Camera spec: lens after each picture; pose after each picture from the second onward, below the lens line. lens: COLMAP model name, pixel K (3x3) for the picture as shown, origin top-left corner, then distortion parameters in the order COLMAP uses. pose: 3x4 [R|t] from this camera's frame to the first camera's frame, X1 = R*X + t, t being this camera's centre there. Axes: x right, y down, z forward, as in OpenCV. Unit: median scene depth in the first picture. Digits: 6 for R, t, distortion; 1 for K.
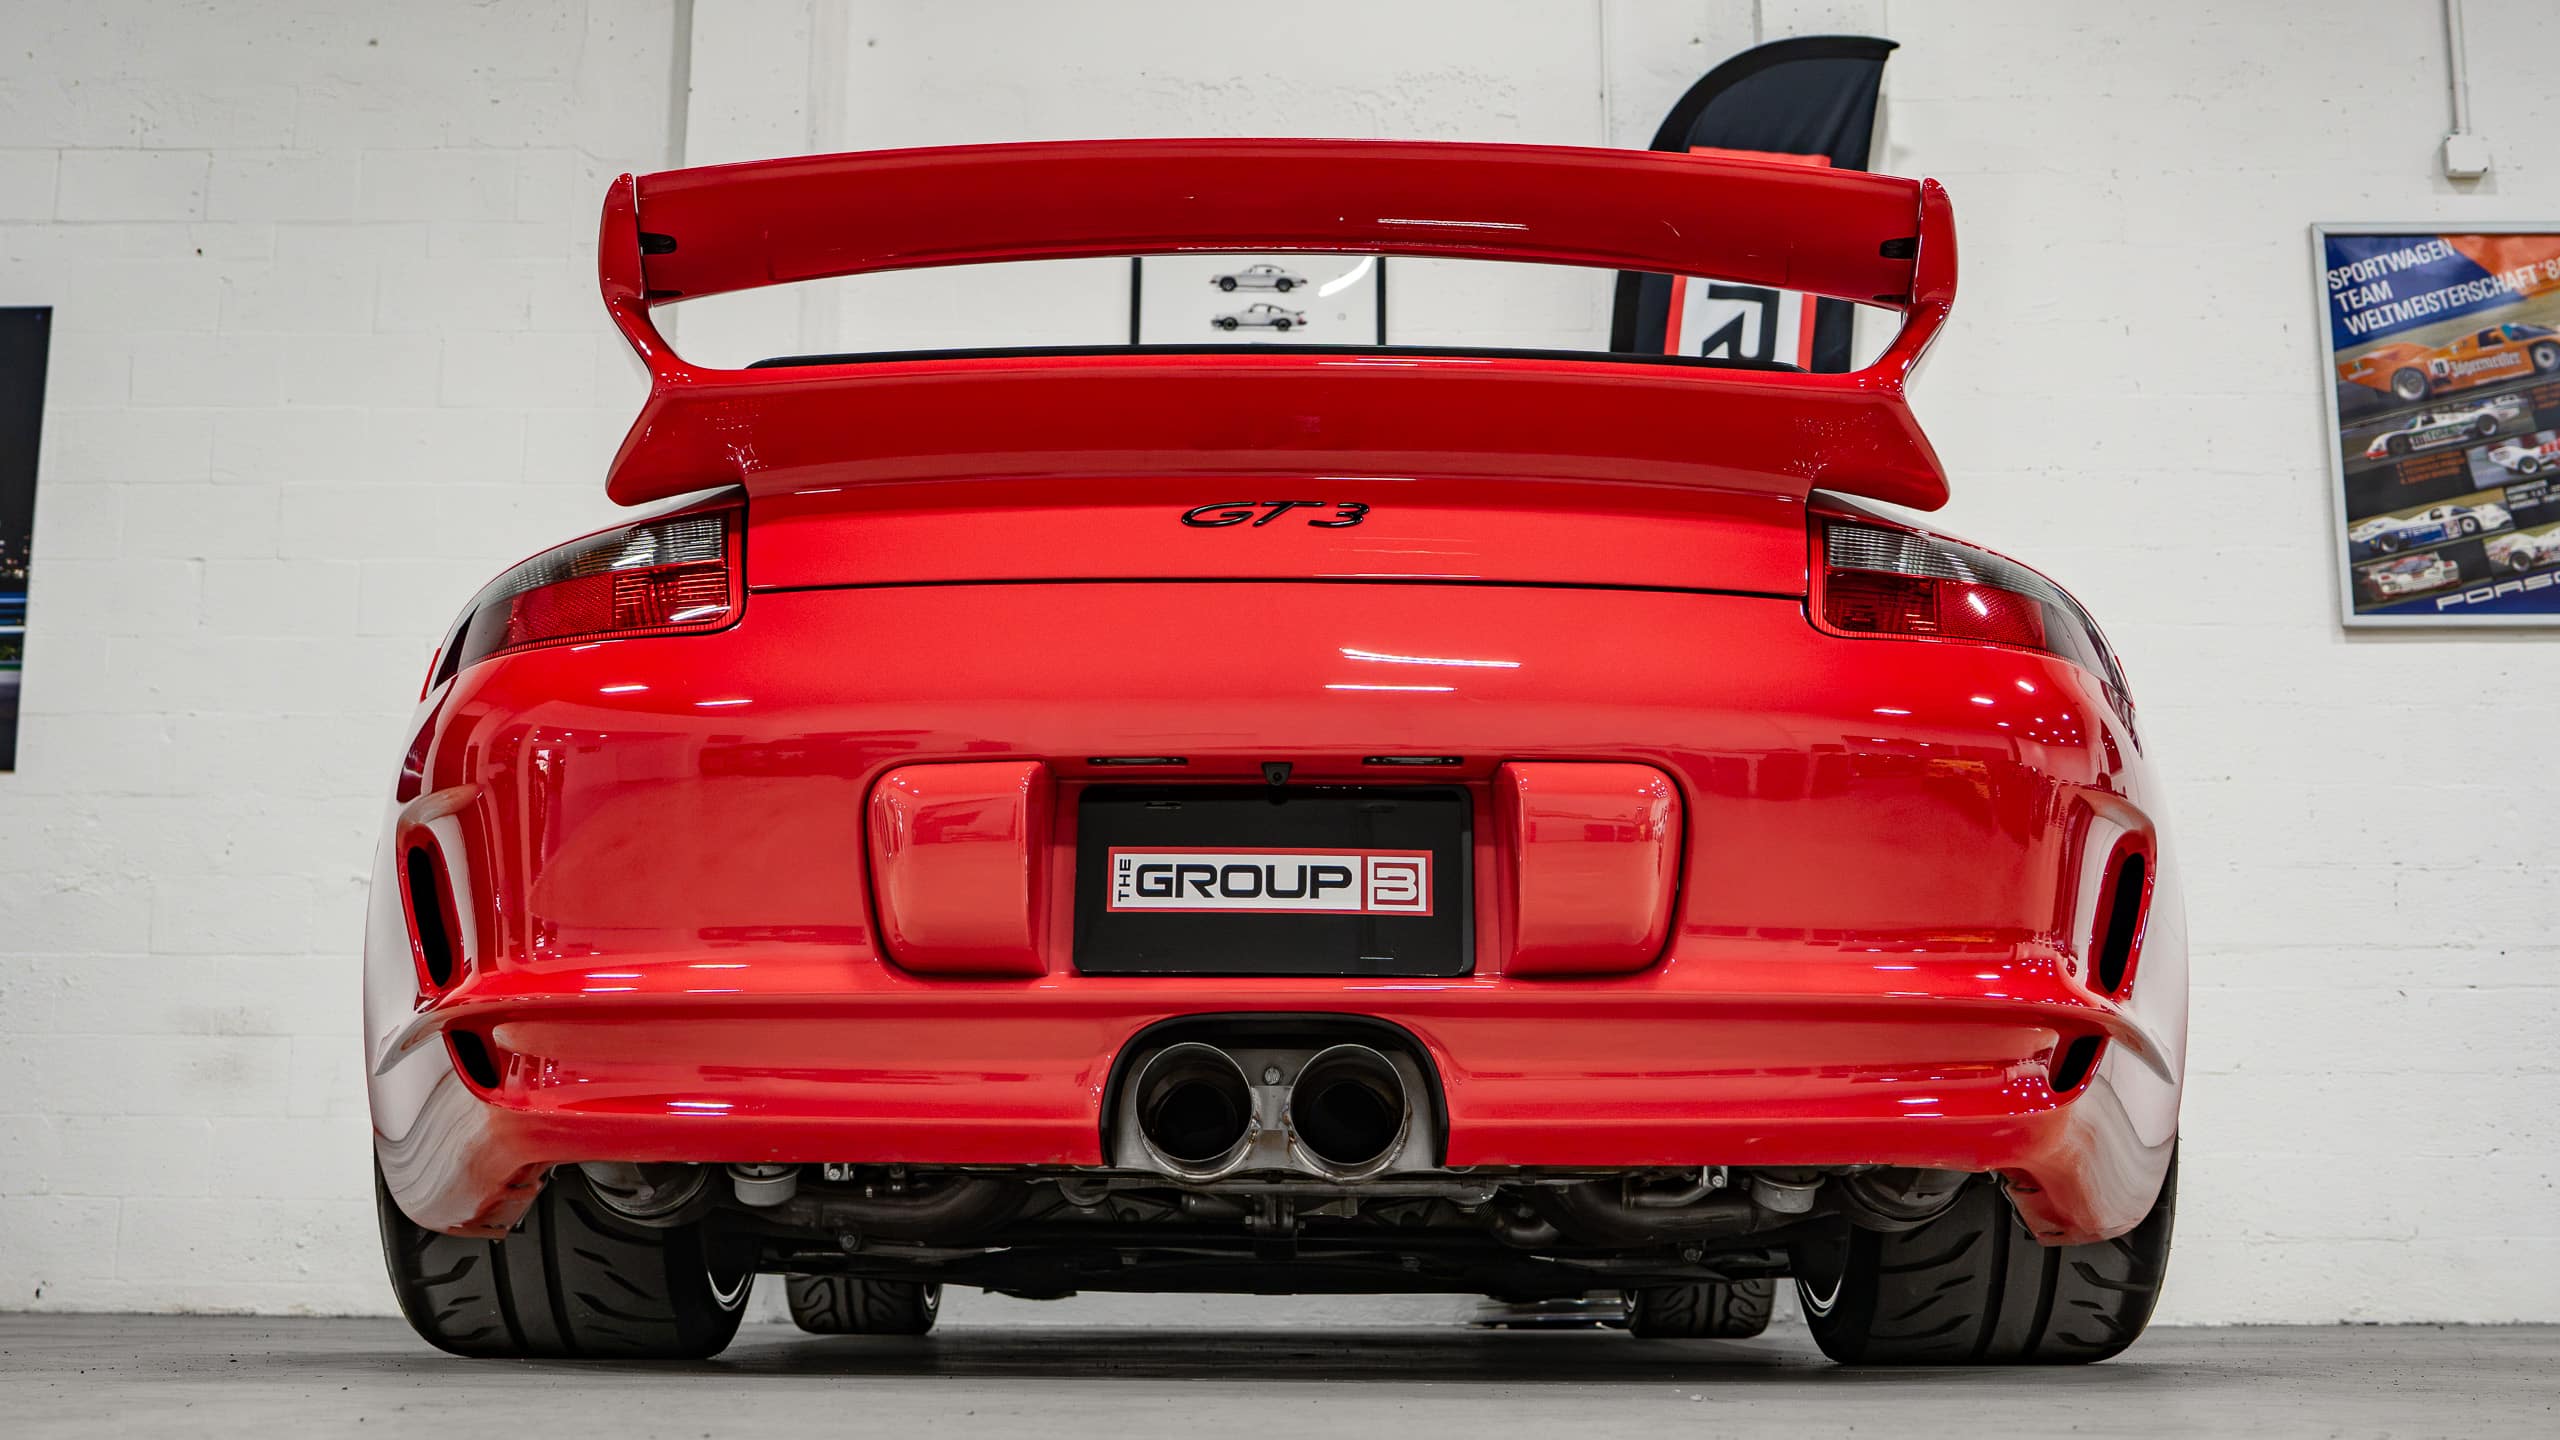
lens RADIAL K [[3161.8, 0, 1253.0], [0, 3161.8, 651.4], [0, 0, 1]] dist [-0.055897, 0.000000]
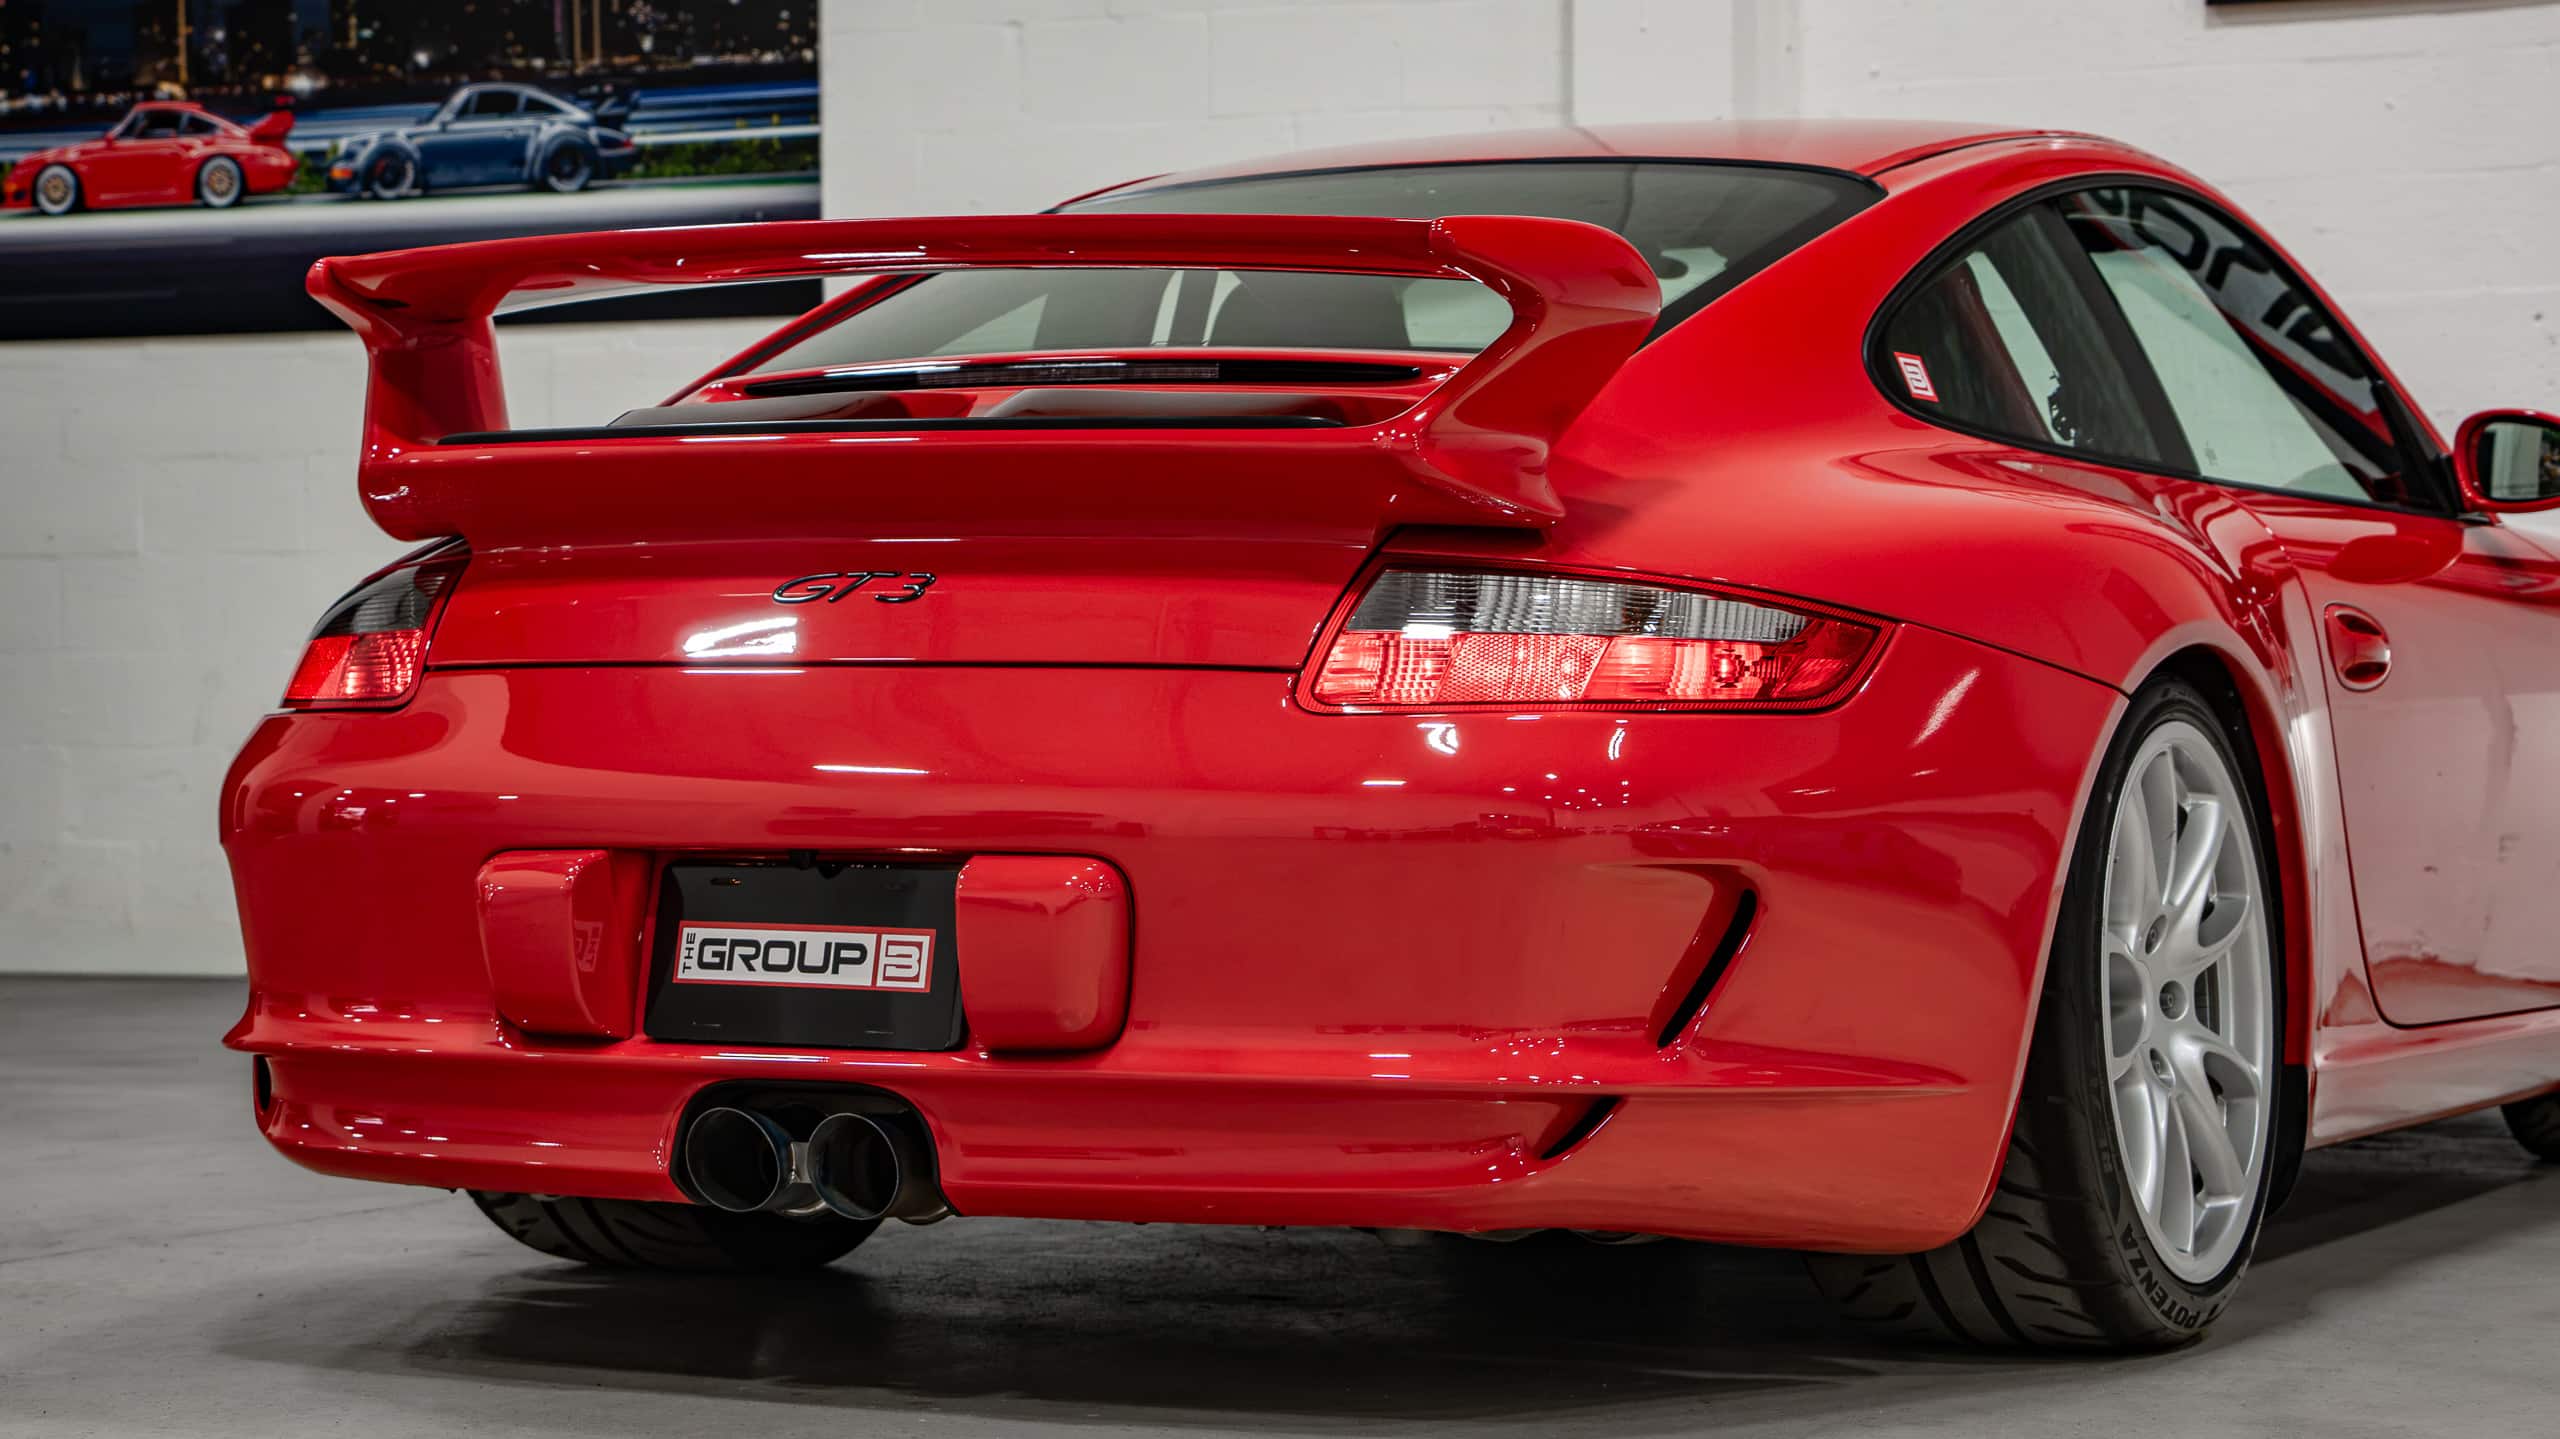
lens RADIAL K [[5416.5, 0, 1332.8], [0, 5416.5, 879.1], [0, 0, 1]] dist [0.244019, 0.000000]
pose [[0.905081, 0.008371, -0.425158, 0.303580], [0.091310, 0.972659, 0.213534, -0.105596], [0.415321, -0.232086, 0.879571, -0.176932]]
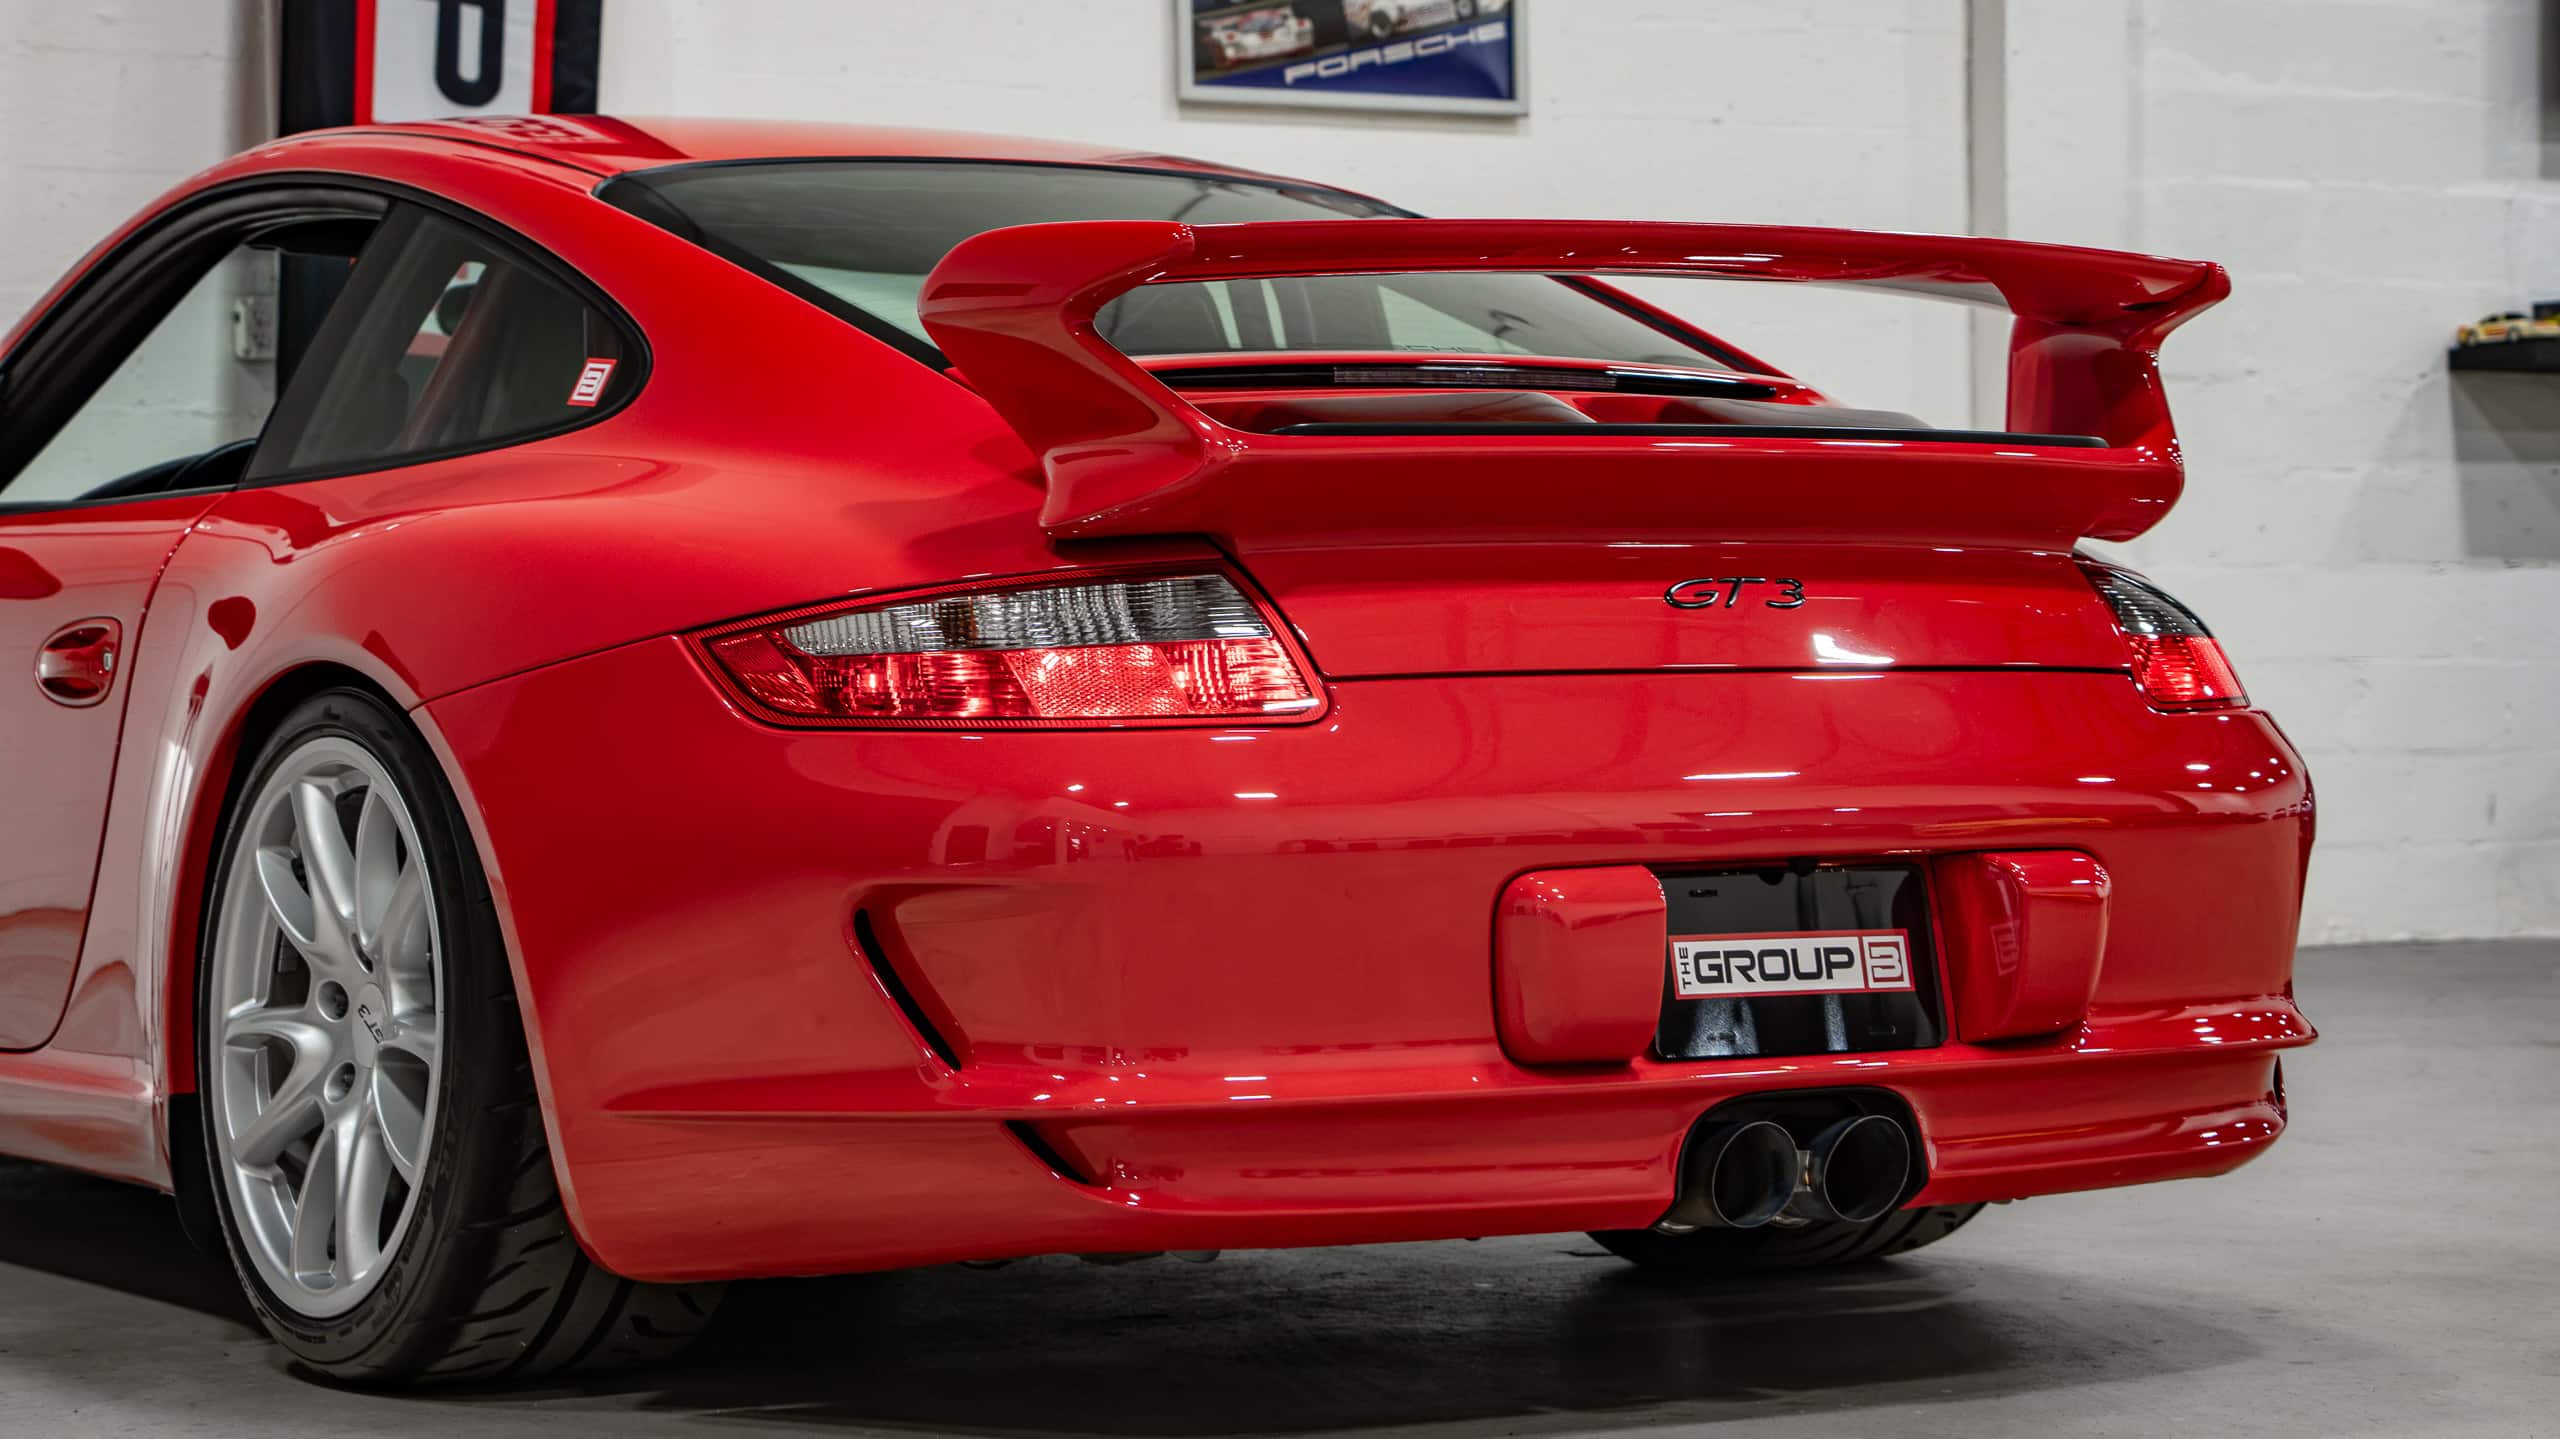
lens RADIAL K [[5416.5, 0, 1227.1], [0, 5416.5, 711.3], [0, 0, 1]] dist [0.244019, 0.000000]
pose [[0.840422, -0.019838, 0.541570, -0.365052], [-0.094108, 0.978805, 0.181893, -0.104122], [-0.533699, -0.203833, 0.820742, -0.126571]]
